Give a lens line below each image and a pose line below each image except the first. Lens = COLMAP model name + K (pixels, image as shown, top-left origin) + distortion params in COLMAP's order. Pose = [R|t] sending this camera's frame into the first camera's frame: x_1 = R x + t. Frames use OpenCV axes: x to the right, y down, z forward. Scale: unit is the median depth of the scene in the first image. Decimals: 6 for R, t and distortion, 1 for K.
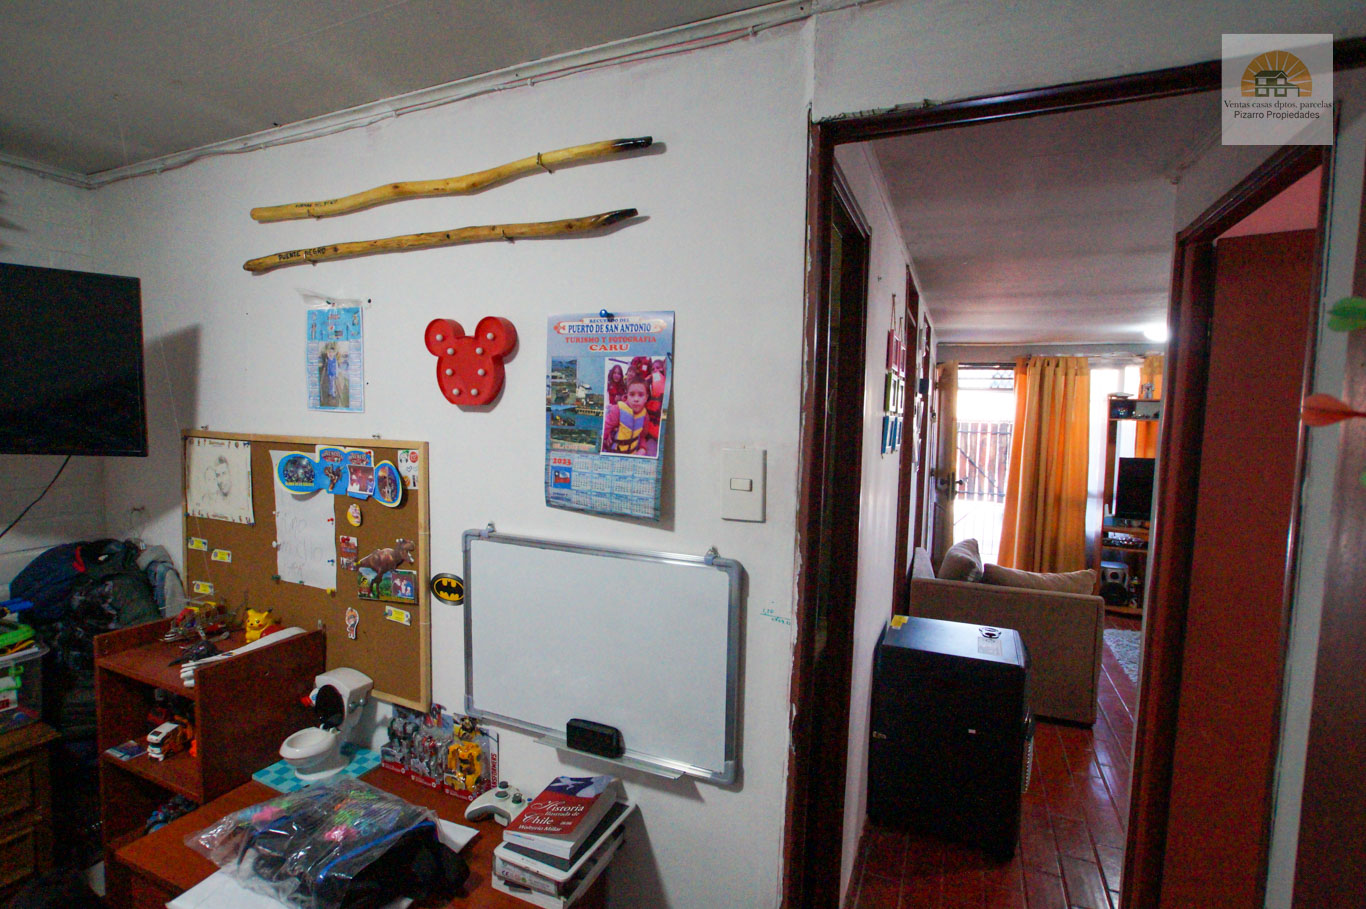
lens RADIAL K [[662.4, 0, 664.2], [0, 662.4, 455.7], [0, 0, 1]] dist [-0.077035, 0.041404]
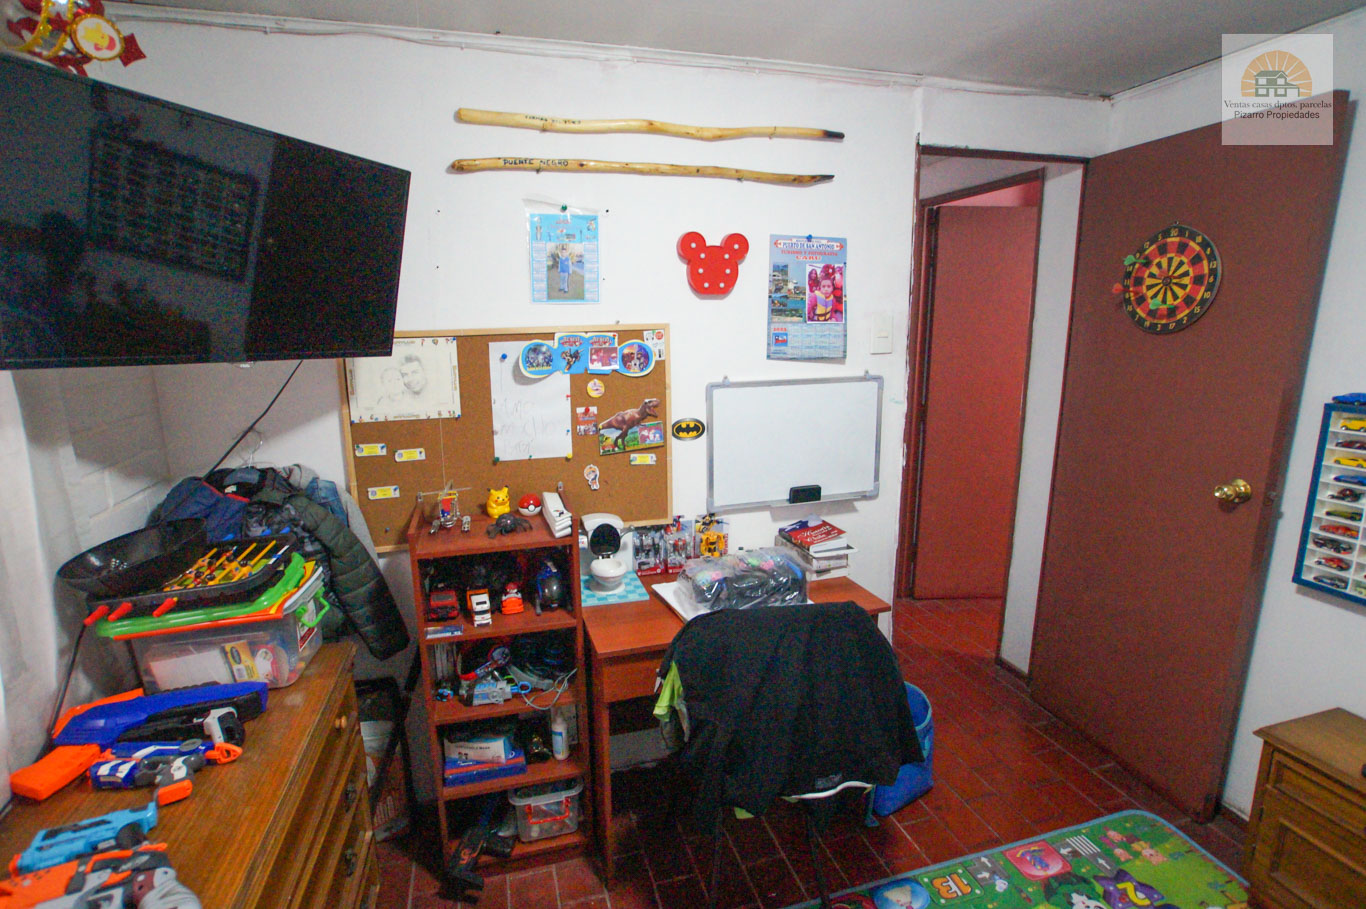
lens RADIAL K [[662.4, 0, 664.2], [0, 662.4, 455.7], [0, 0, 1]] dist [-0.077035, 0.041404]
pose [[0.763017, -0.164735, 0.625034, -1.278220], [0.077573, 0.983327, 0.164469, 0.022395], [-0.641706, -0.077007, 0.763075, -0.052936]]
